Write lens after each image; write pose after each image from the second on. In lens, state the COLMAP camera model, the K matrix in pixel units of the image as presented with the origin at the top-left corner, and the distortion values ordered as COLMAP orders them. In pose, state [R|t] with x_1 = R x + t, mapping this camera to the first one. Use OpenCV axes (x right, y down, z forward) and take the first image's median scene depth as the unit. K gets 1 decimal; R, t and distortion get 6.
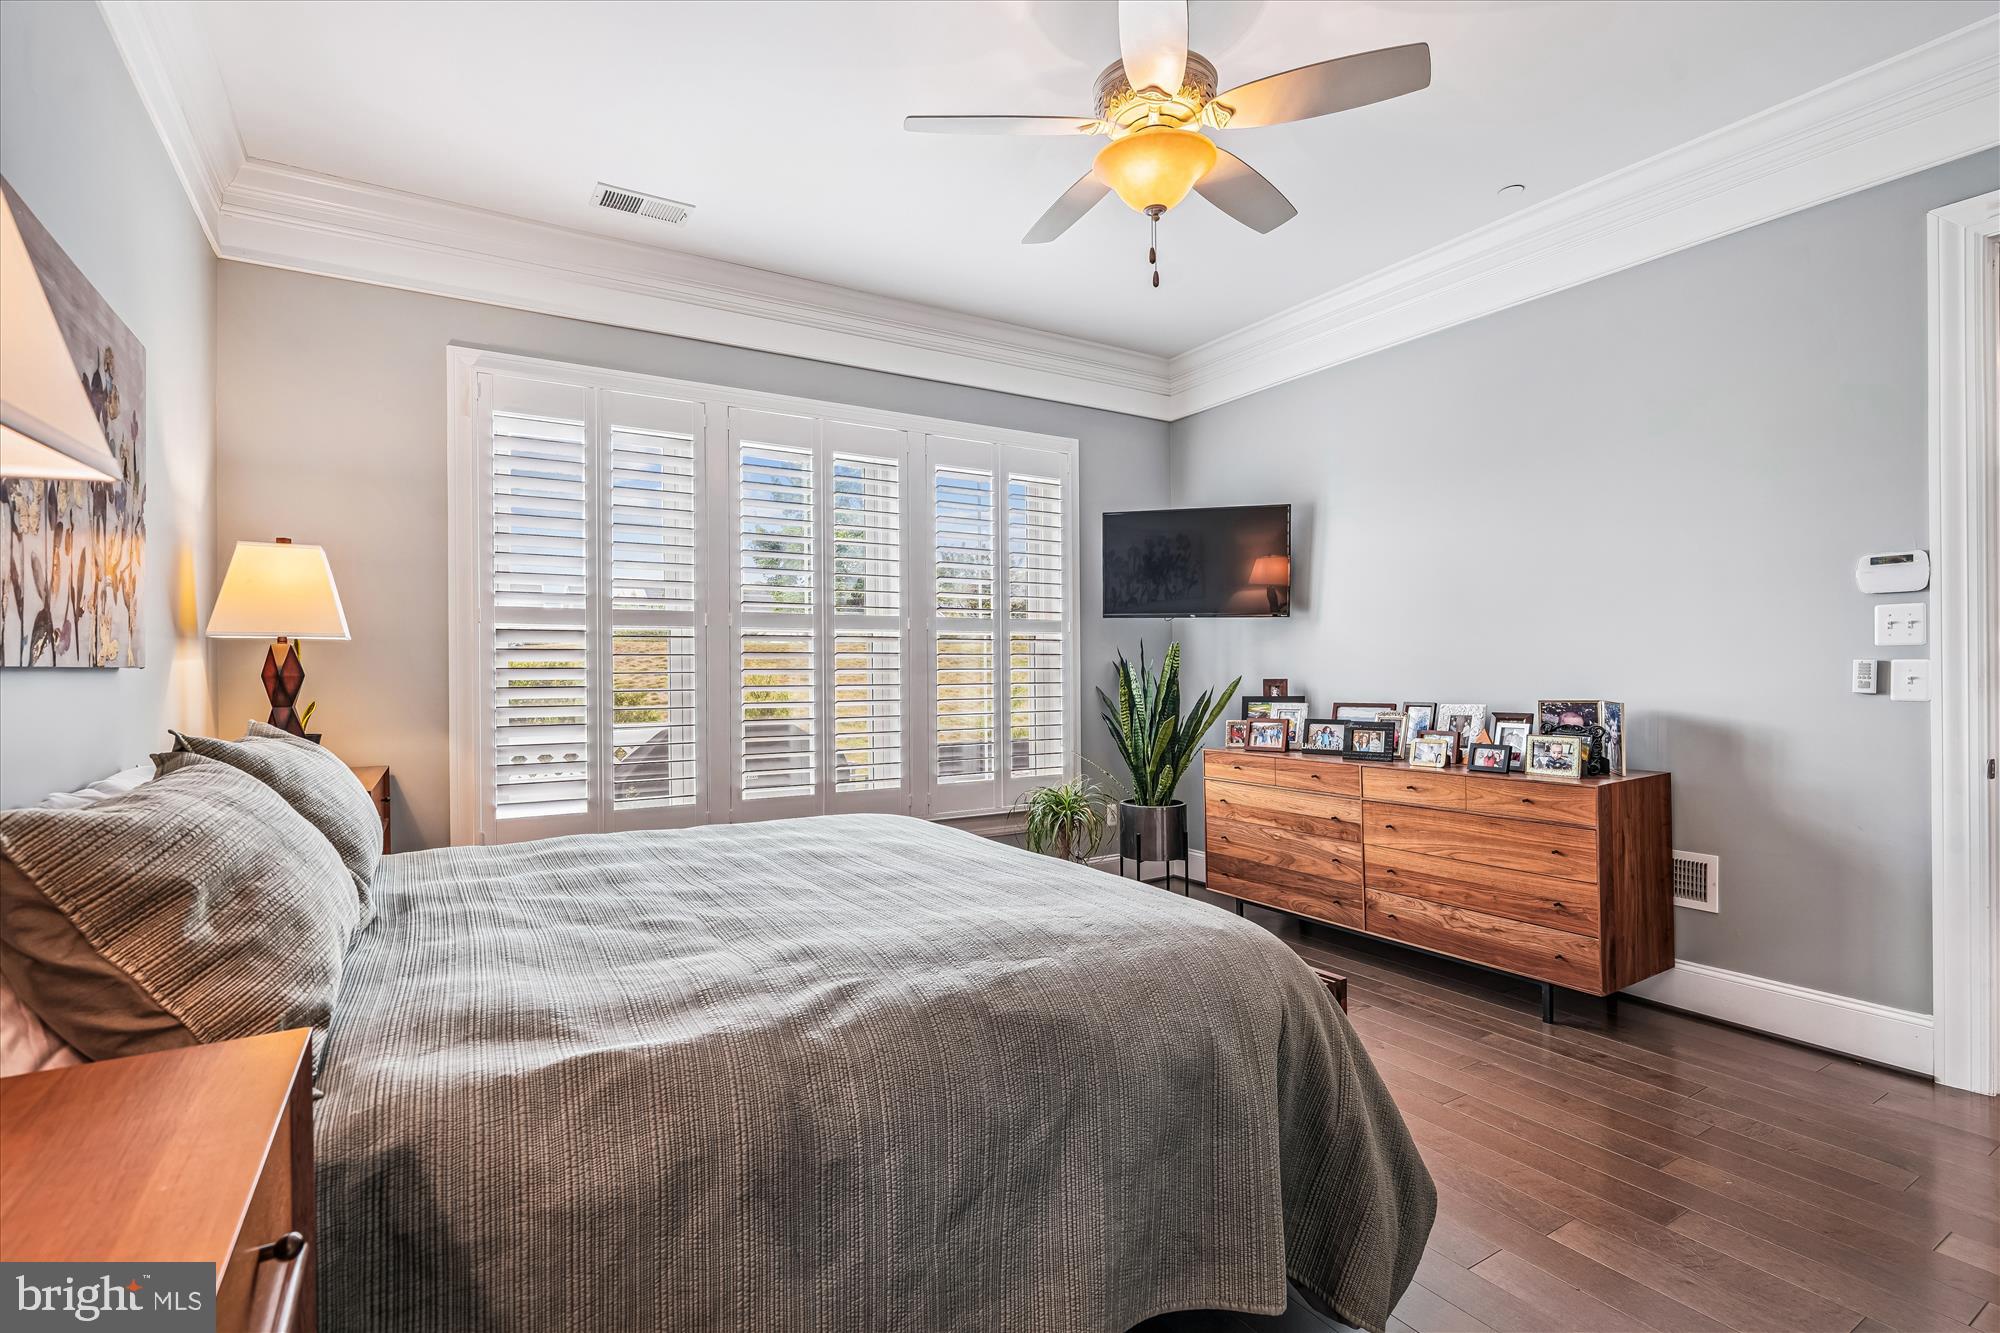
lens RADIAL K [[927.0, 0, 1000.0], [0, 927.0, 666.5], [0, 0, 1]] dist [0.000734, 0.000293]
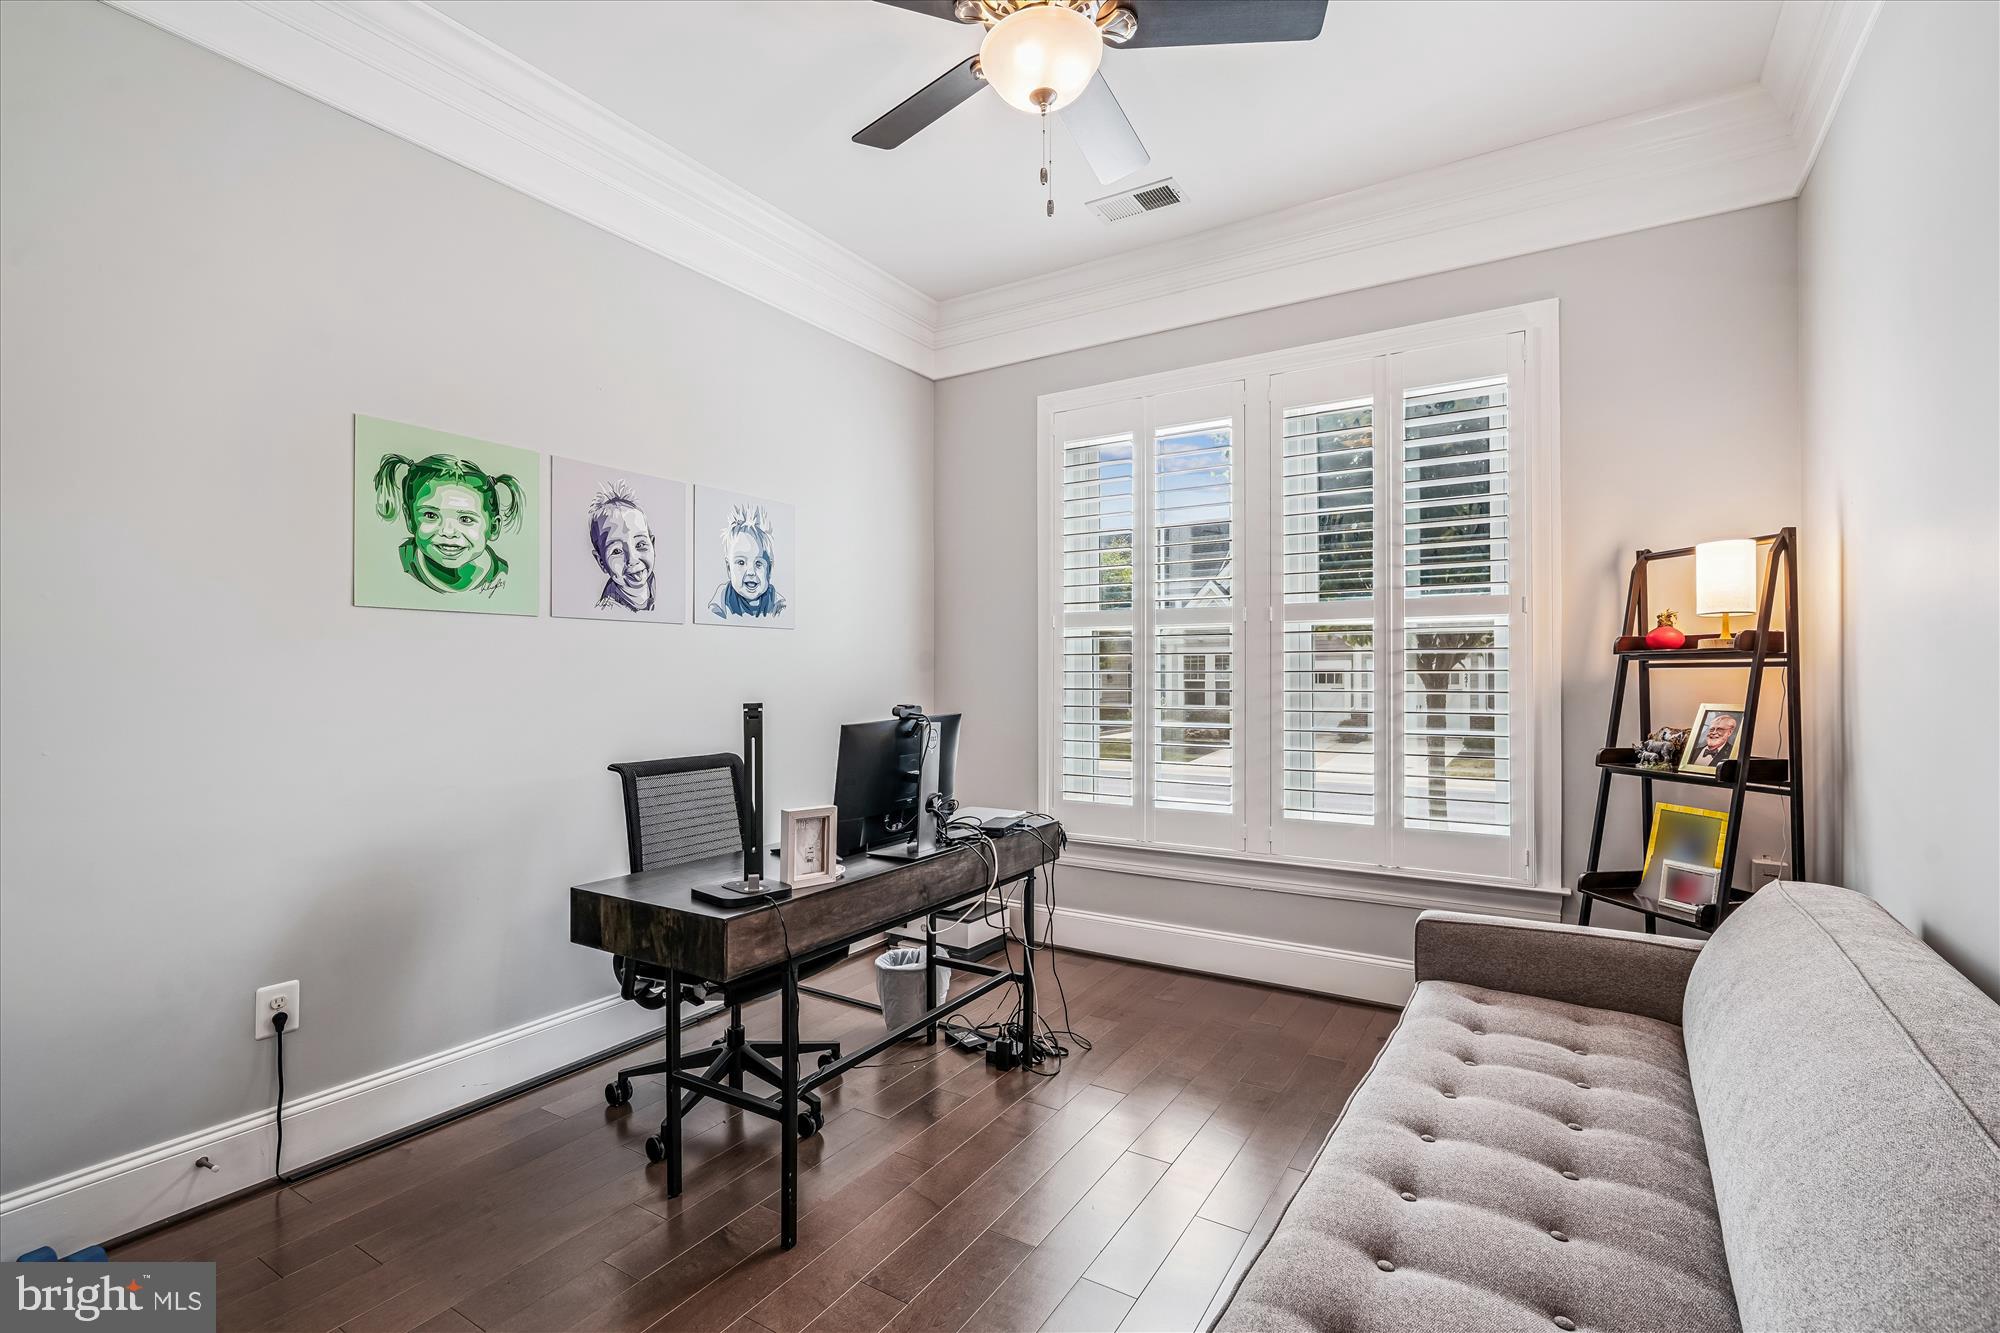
lens RADIAL K [[957.1, 0, 960.7], [0, 957.1, 664.6], [0, 0, 1]] dist [-0.001360, -0.000275]
pose [[0.428873, -0.004433, -0.903354, 0.694702], [0.005659, 0.999982, -0.002220, -0.002641], [0.903347, -0.004161, 0.428890, 0.522910]]
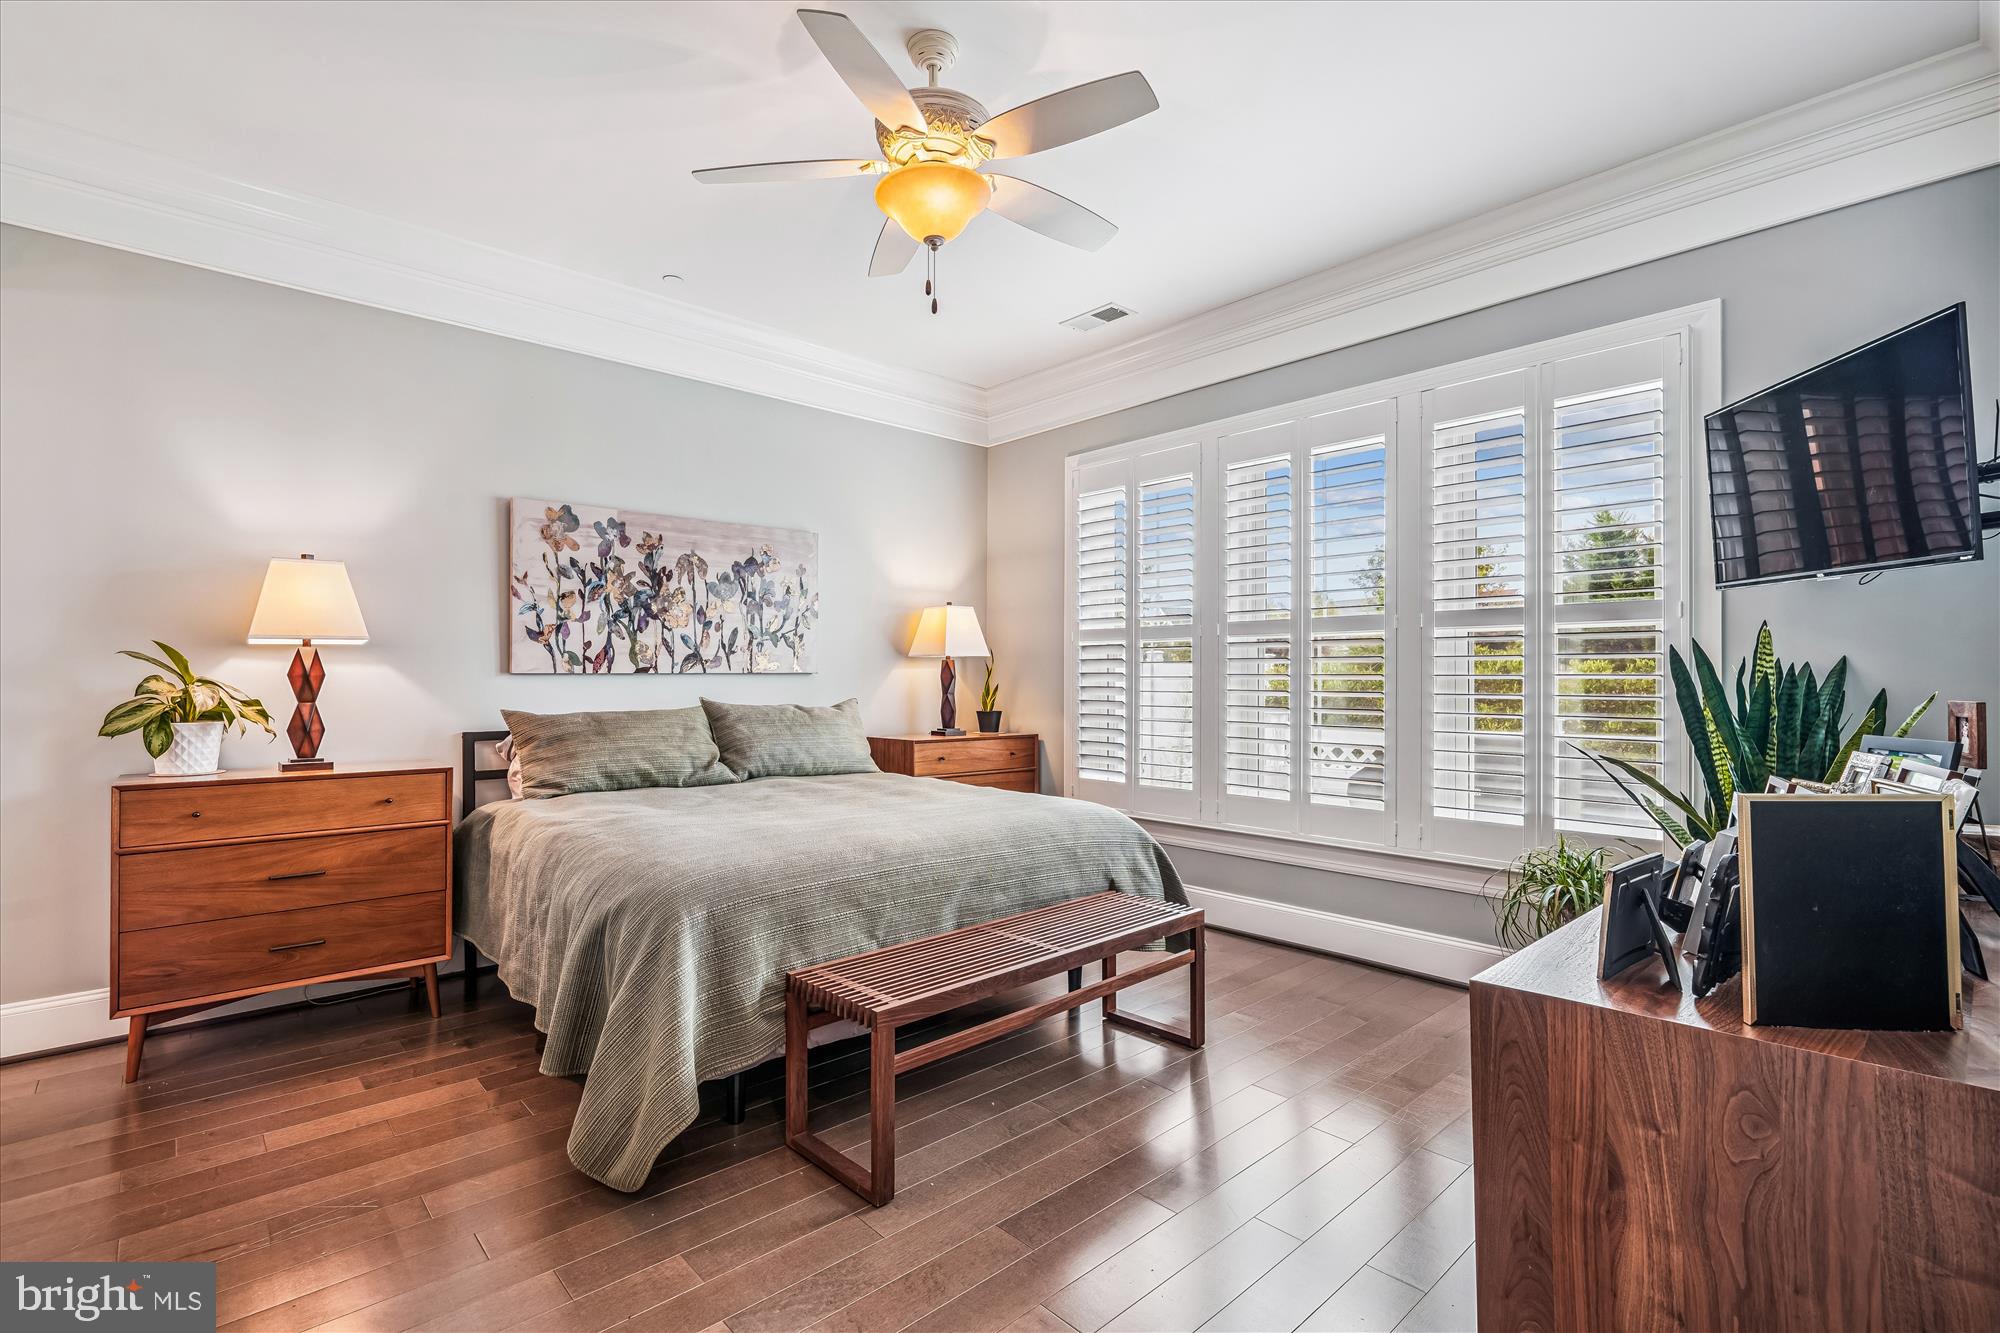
lens RADIAL K [[927.0, 0, 1000.0], [0, 927.0, 666.5], [0, 0, 1]] dist [0.000734, 0.000293]
pose [[0.186229, -0.003297, -0.982501, 0.837871], [0.002559, 0.999993, -0.002871, -0.004120], [0.982503, -0.001979, 0.186237, 0.605156]]
